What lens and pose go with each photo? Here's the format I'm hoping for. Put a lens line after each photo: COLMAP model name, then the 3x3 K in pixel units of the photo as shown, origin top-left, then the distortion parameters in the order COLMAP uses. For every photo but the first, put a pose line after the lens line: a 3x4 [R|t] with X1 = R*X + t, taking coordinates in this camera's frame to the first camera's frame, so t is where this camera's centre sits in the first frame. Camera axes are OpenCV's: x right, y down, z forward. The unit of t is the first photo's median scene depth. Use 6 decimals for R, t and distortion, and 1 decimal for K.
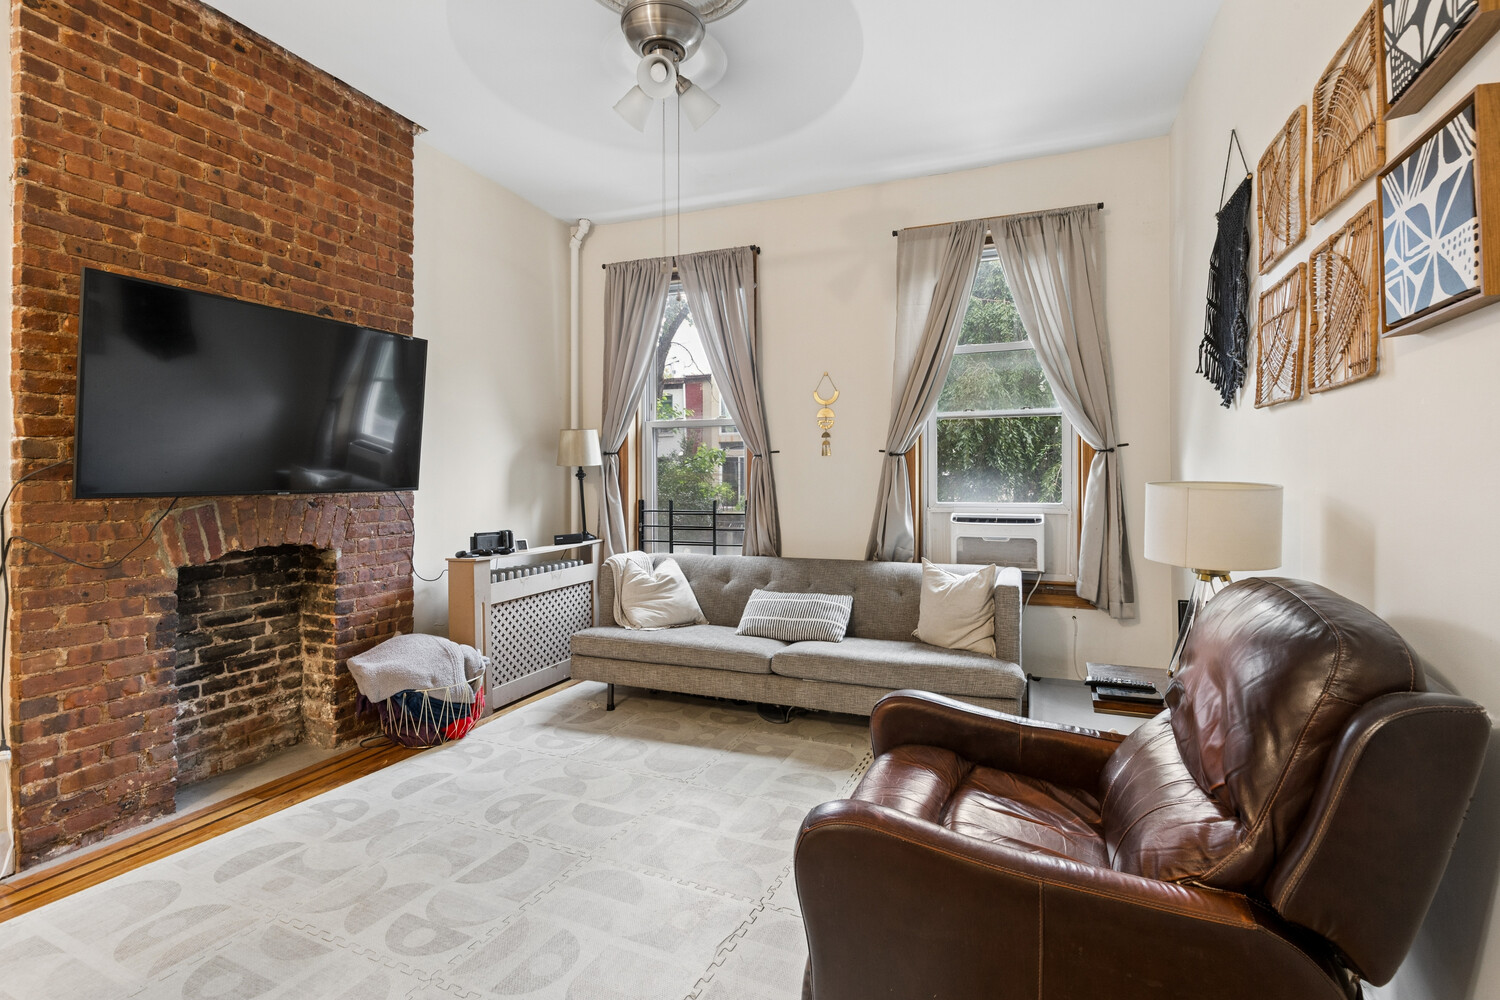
lens RADIAL K [[683.9, 0, 777.6], [0, 683.9, 472.7], [0, 0, 1]] dist [0.011775, 0.000474]
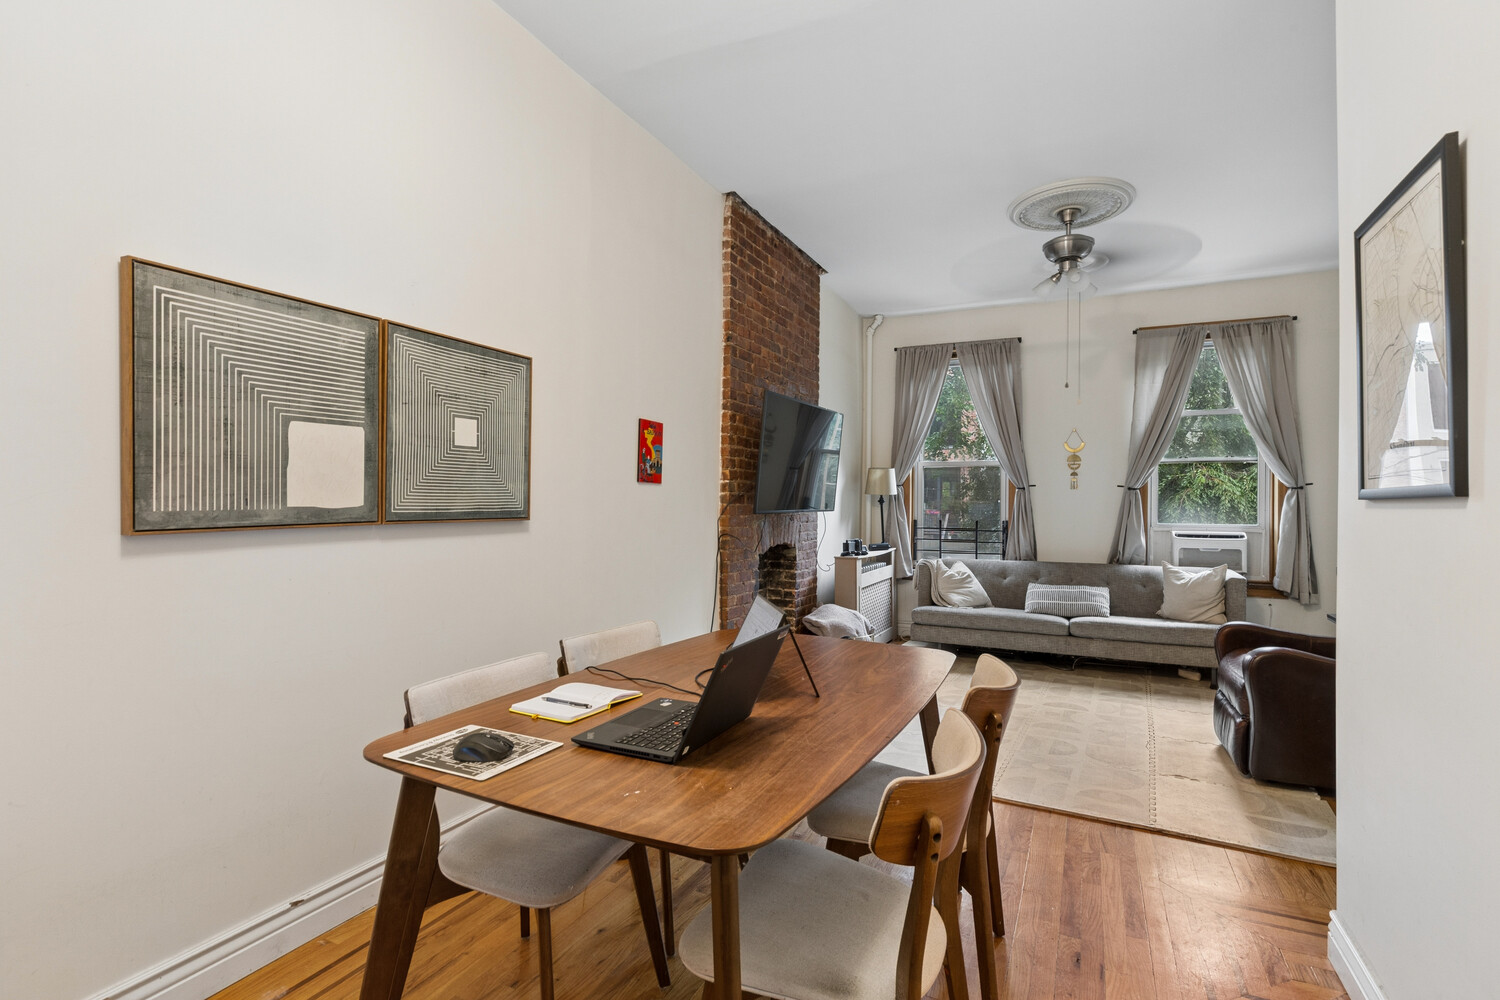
lens RADIAL K [[723.3, 0, 747.7], [0, 723.3, 498.2], [0, 0, 1]] dist [0.001474, -0.000487]
pose [[0.997693, 0.009074, -0.067283, -0.533459], [-0.008706, 0.999946, 0.005751, -0.009629], [0.067331, -0.005152, 0.997717, -0.553807]]
